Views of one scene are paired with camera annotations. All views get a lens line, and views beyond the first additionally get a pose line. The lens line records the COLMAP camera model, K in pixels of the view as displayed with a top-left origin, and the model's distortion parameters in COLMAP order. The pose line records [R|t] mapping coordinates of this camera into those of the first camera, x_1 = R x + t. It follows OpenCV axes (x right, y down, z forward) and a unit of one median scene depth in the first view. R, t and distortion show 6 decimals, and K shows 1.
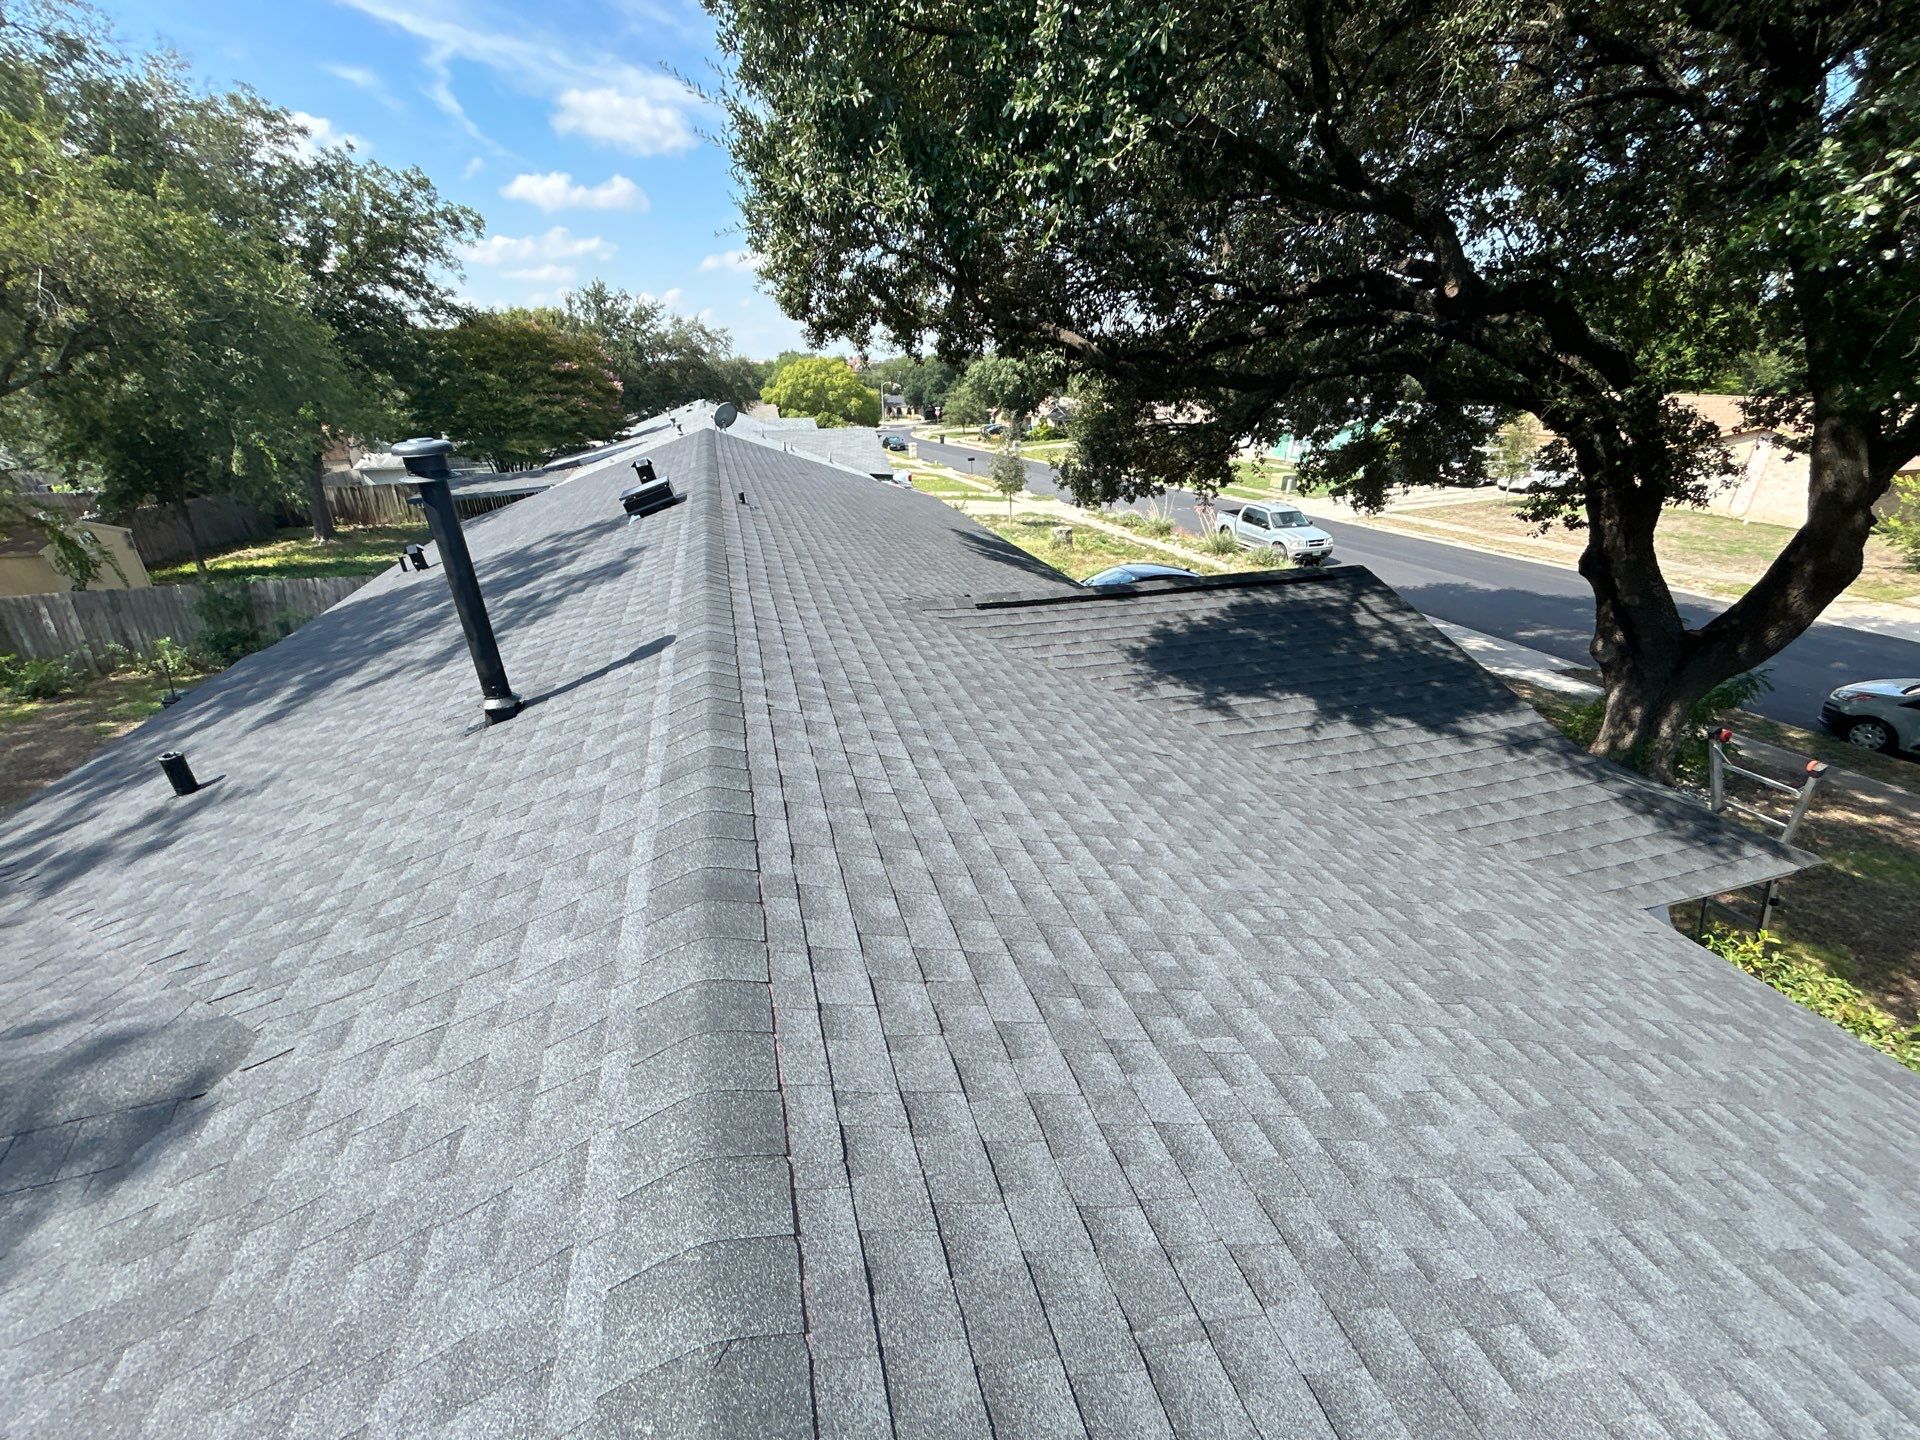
lens RADIAL K [[774.9, 0, 954.9], [0, 774.9, 721.8], [0, 0, 1]] dist [-0.001439, 0.001194]
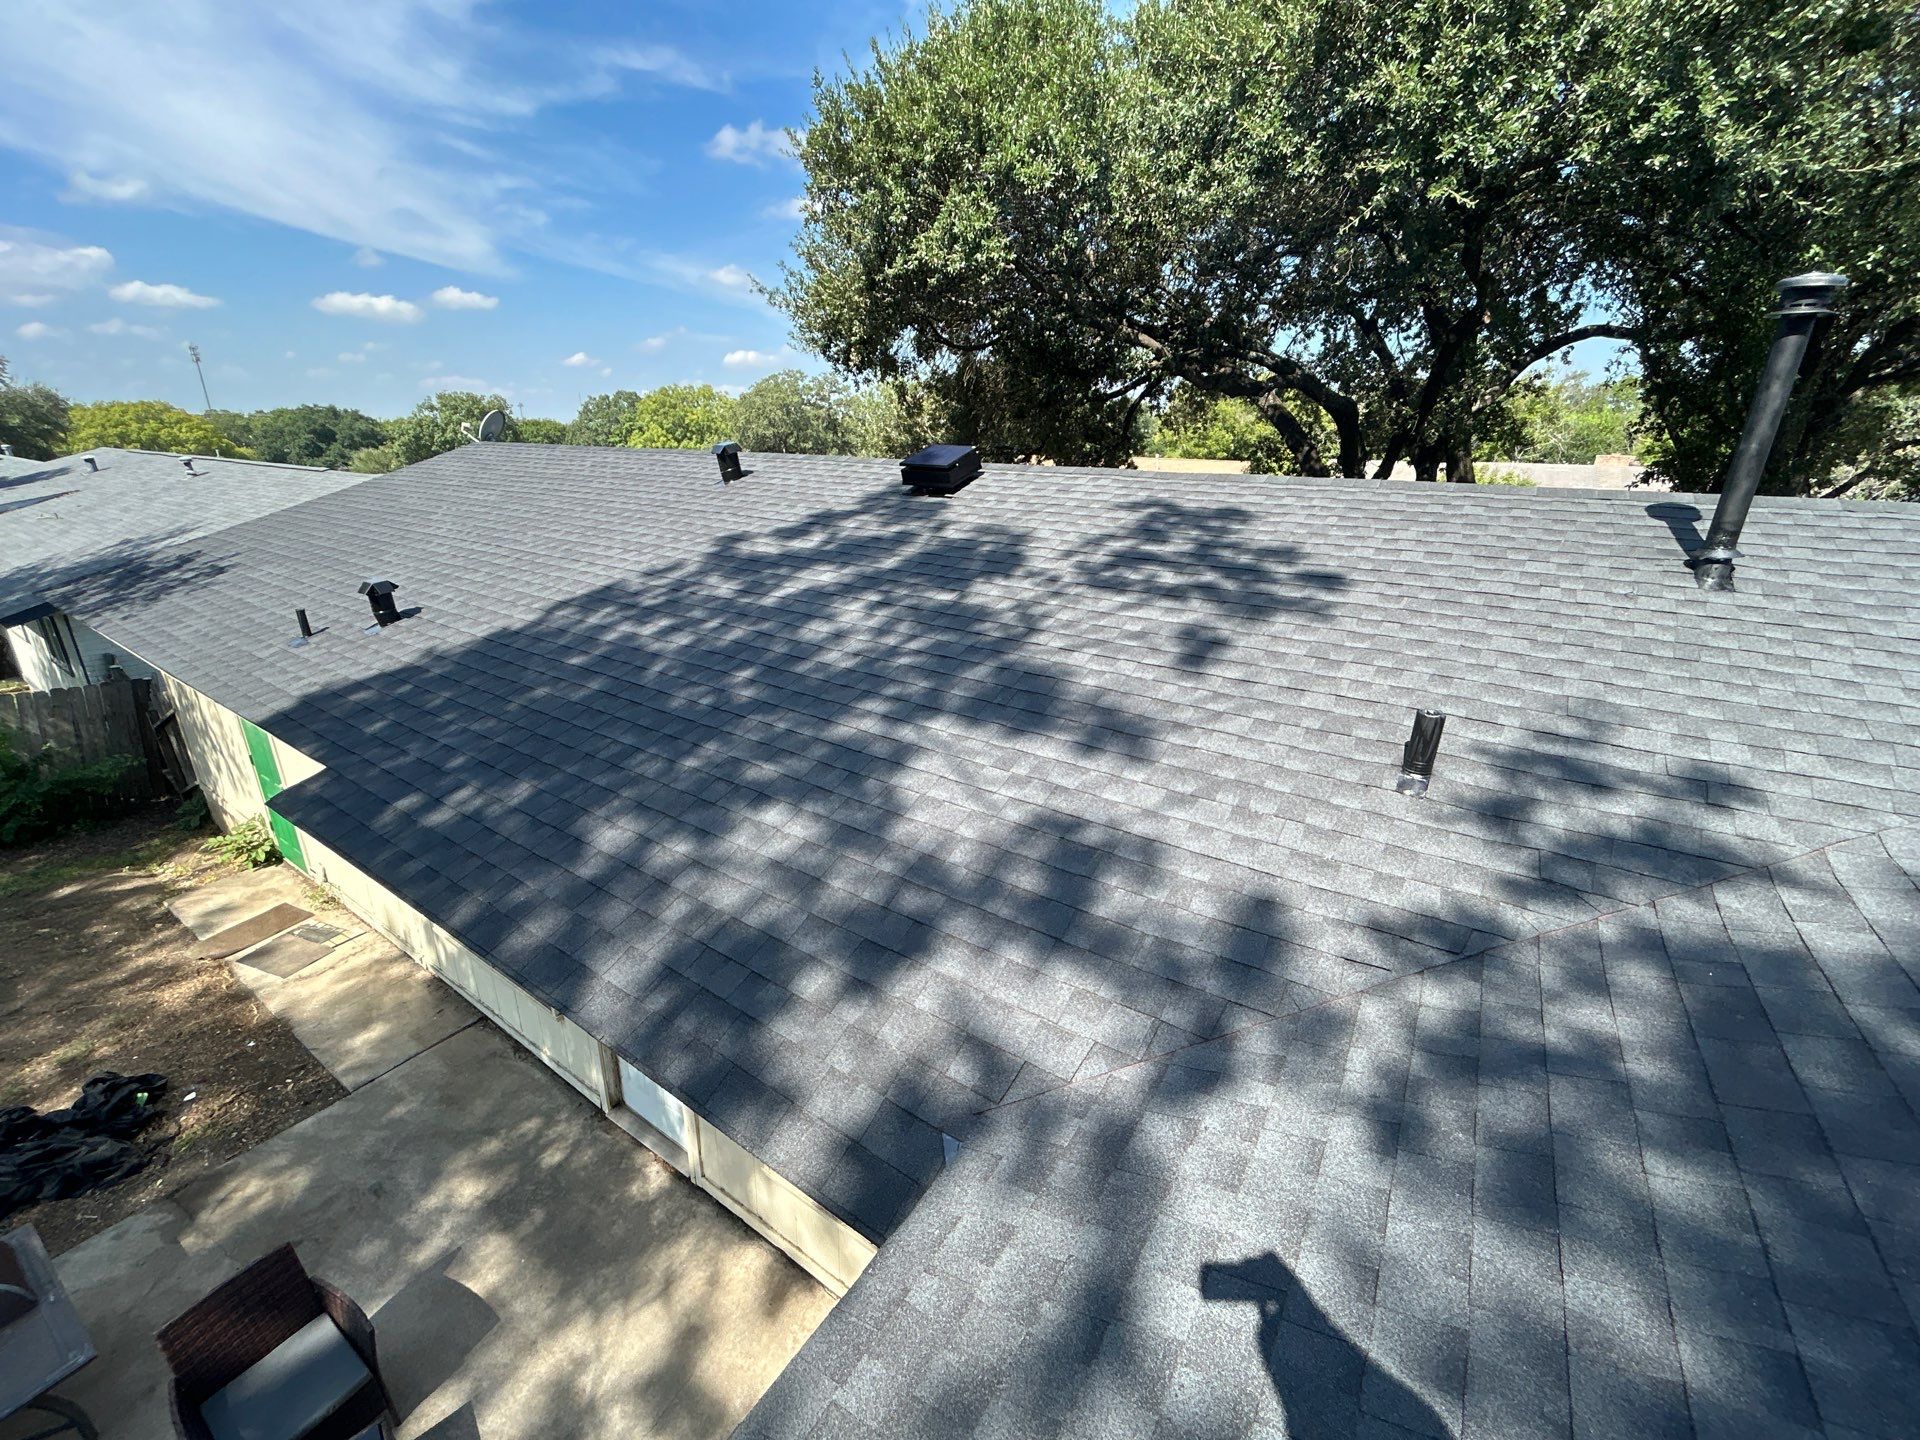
lens RADIAL K [[774.9, 0, 957.6], [0, 774.9, 723.1], [0, 0, 1]] dist [-0.001439, 0.001194]
pose [[0.766869, -0.196565, 0.610961, -0.482951], [0.245293, 0.969441, 0.004011, -0.003607], [-0.593079, 0.146788, 0.791650, 0.174765]]
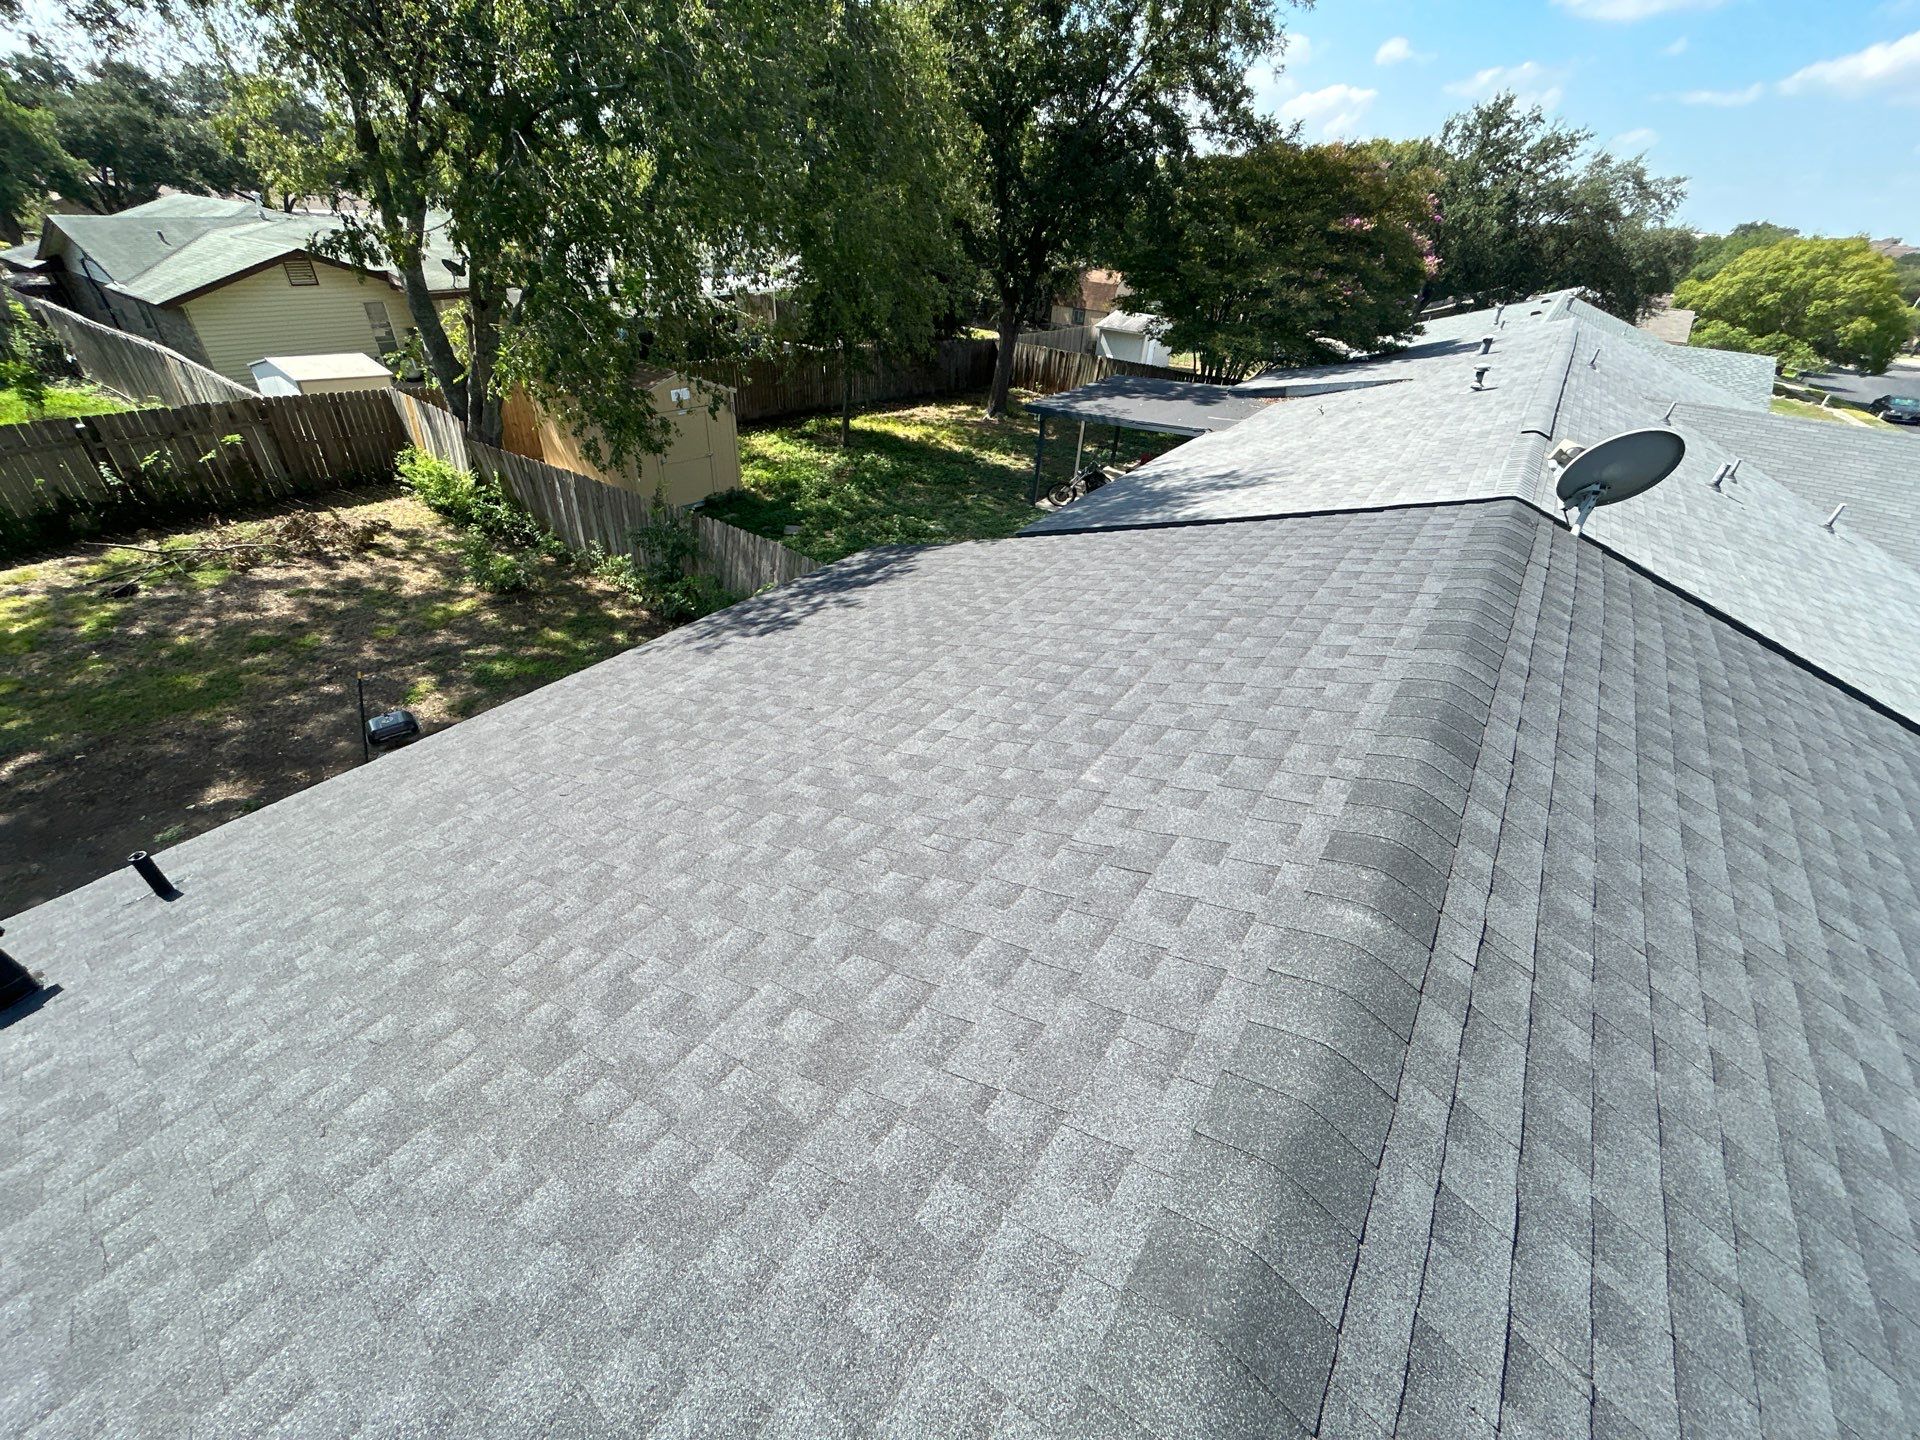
lens RADIAL K [[774.9, 0, 955.1], [0, 774.9, 722.9], [0, 0, 1]] dist [-0.001439, 0.001194]
pose [[0.619483, 0.476396, -0.623929, -0.234618], [-0.380871, 0.877388, 0.291766, -0.317842], [0.686424, 0.056892, 0.724973, 0.669016]]
